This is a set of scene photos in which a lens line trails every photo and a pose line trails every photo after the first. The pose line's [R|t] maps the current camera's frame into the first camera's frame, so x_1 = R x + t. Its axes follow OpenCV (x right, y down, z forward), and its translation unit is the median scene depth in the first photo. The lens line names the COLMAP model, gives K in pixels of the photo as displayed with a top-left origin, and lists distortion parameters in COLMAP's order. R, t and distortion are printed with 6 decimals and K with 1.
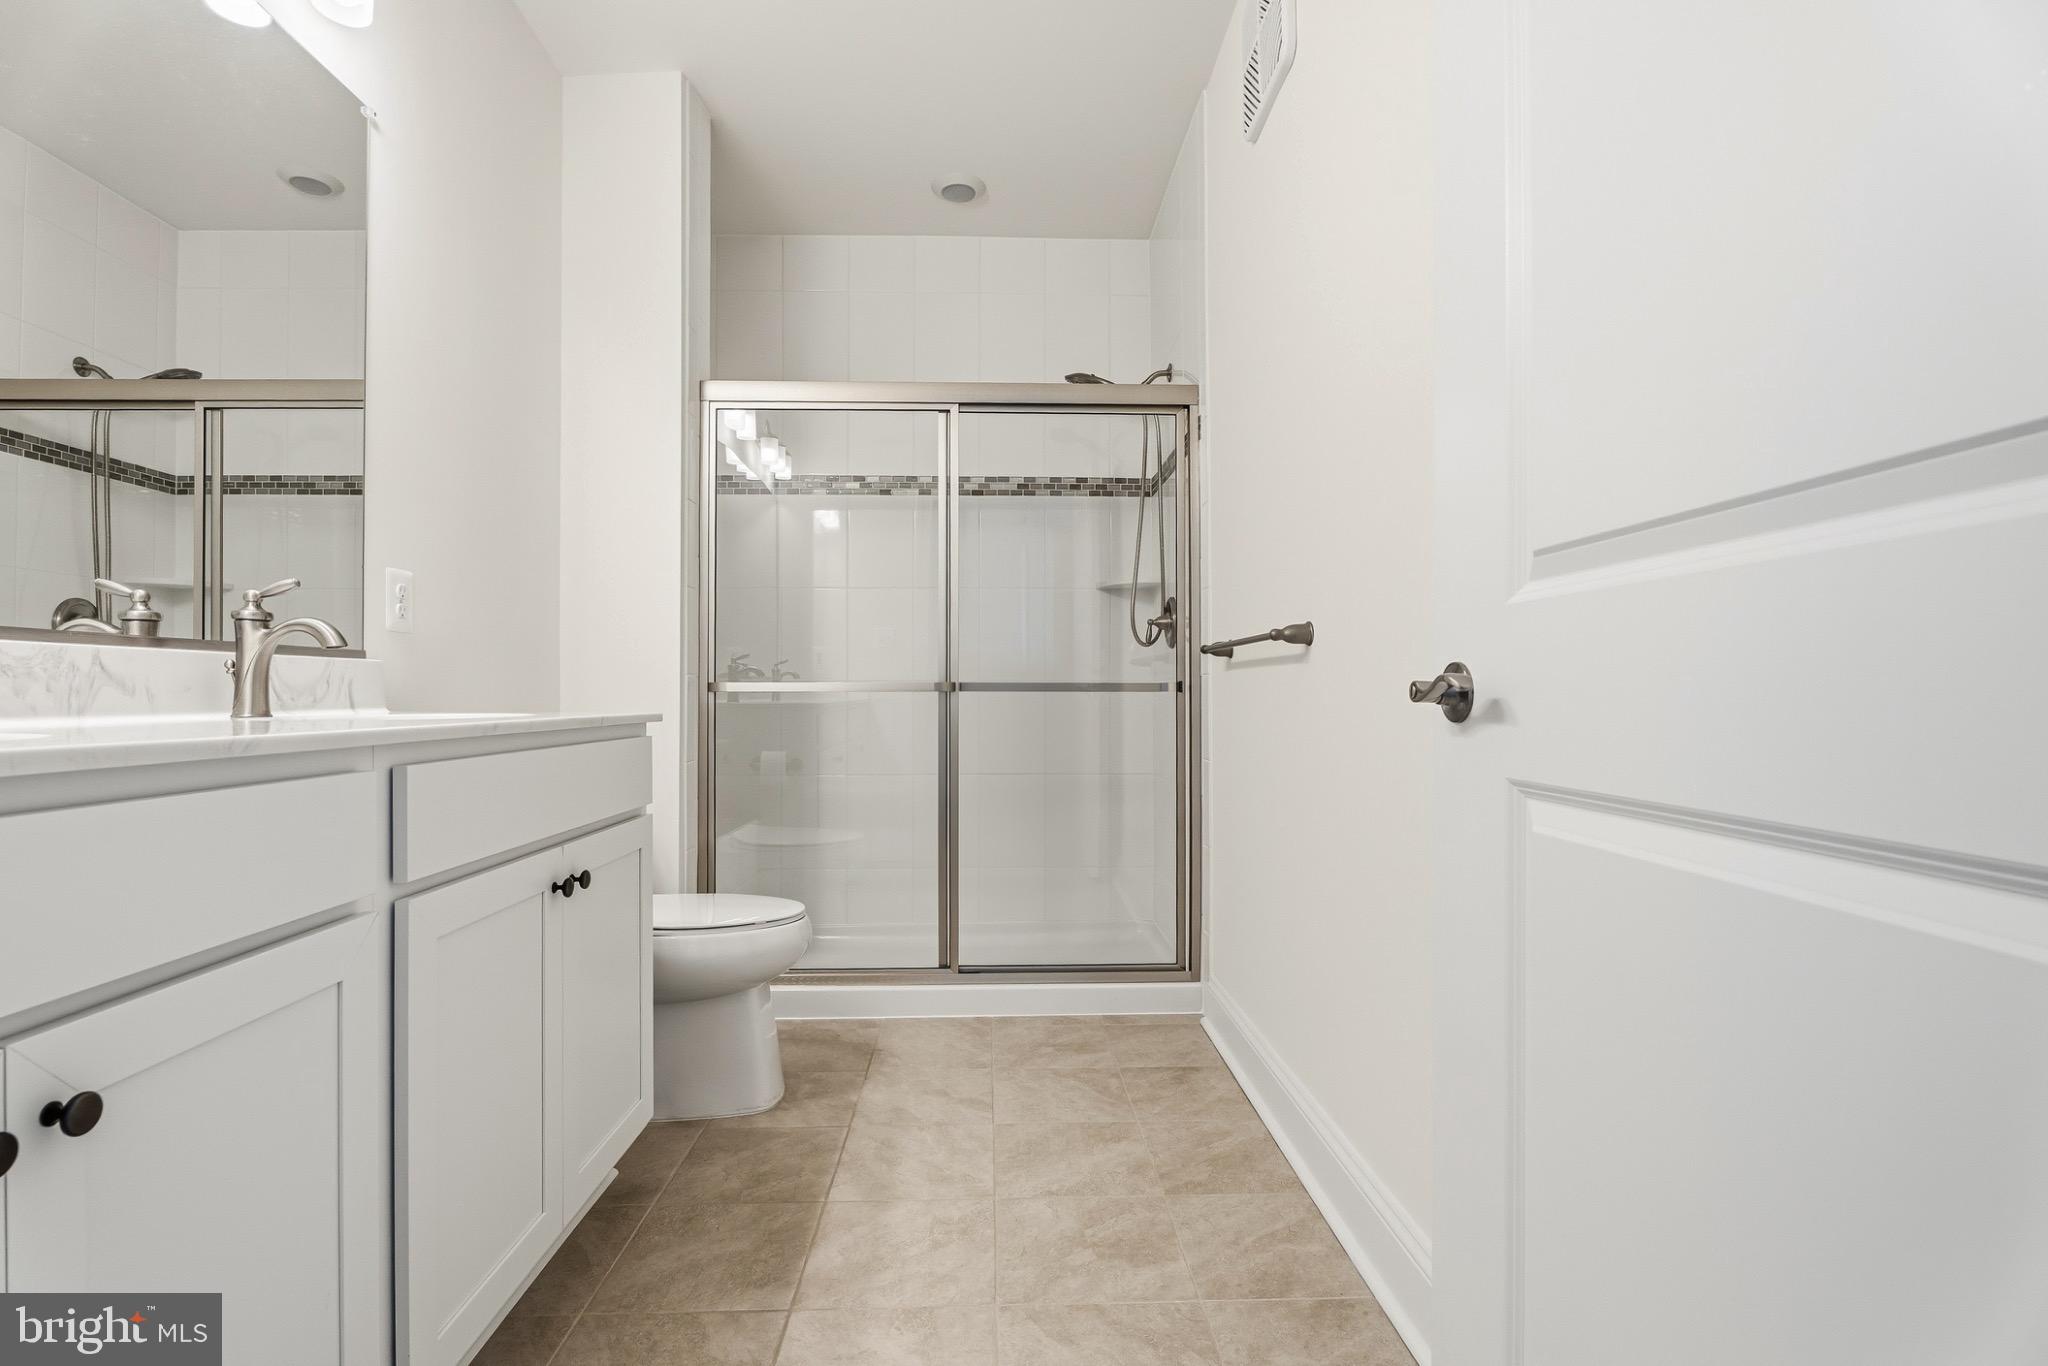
lens RADIAL K [[949.3, 0, 1024.0], [0, 949.3, 683.0], [0, 0, 1]] dist [-0.021261, 0.000192]
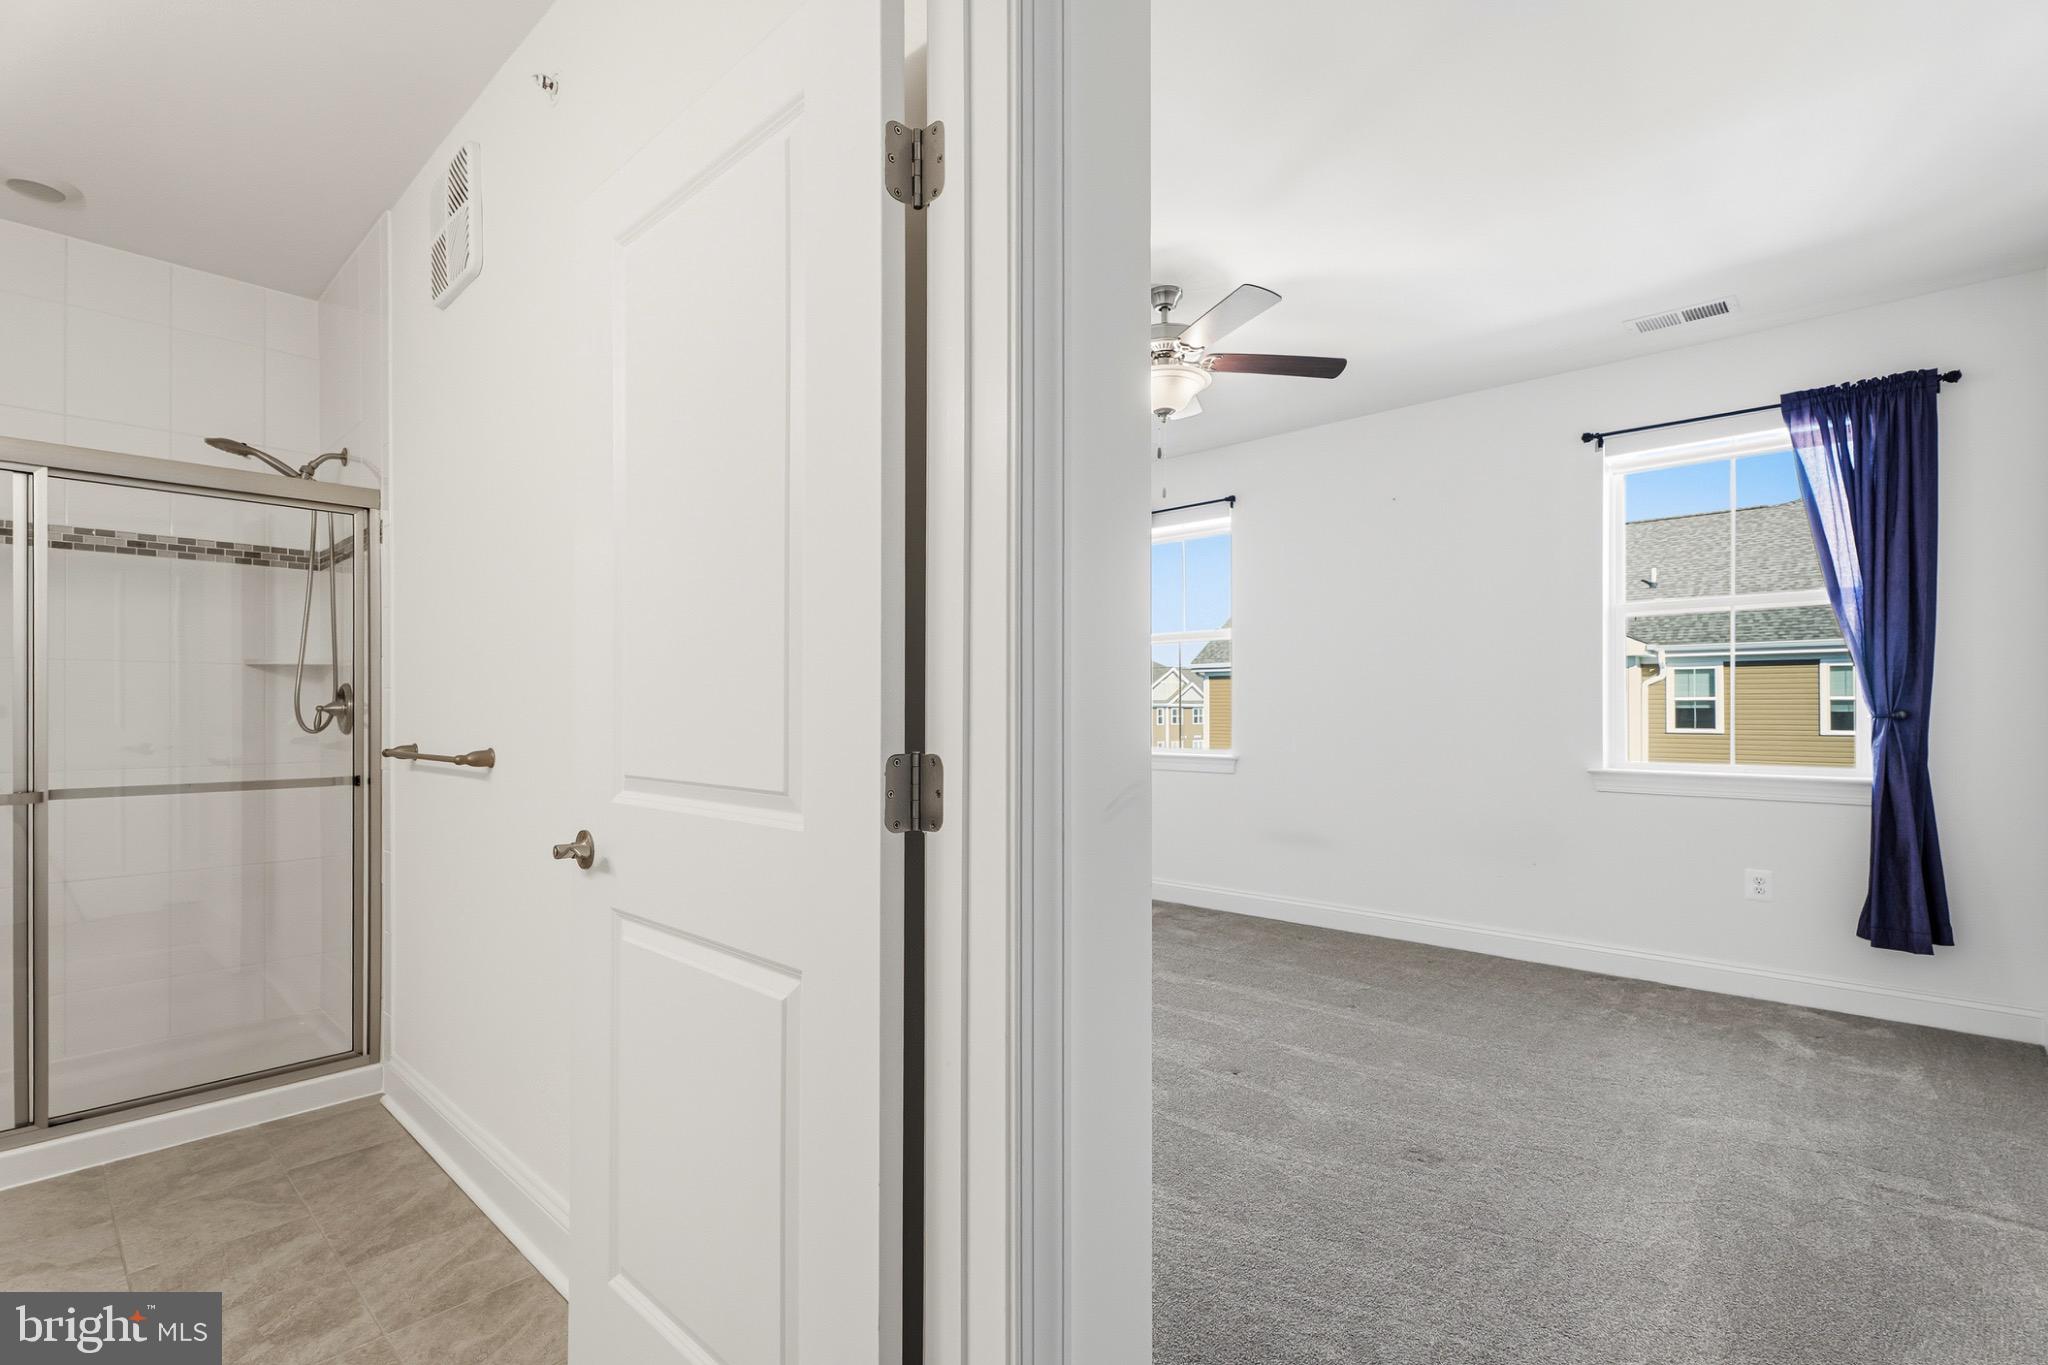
lens RADIAL K [[937.5, 0, 1014.9], [0, 937.5, 702.0], [0, 0, 1]] dist [0.016267, -0.007626]
pose [[0.709408, 0.000529, 0.704798, -0.057266], [-0.007564, 0.999948, 0.006863, -0.105472], [-0.704758, -0.010200, 0.709375, -0.256186]]
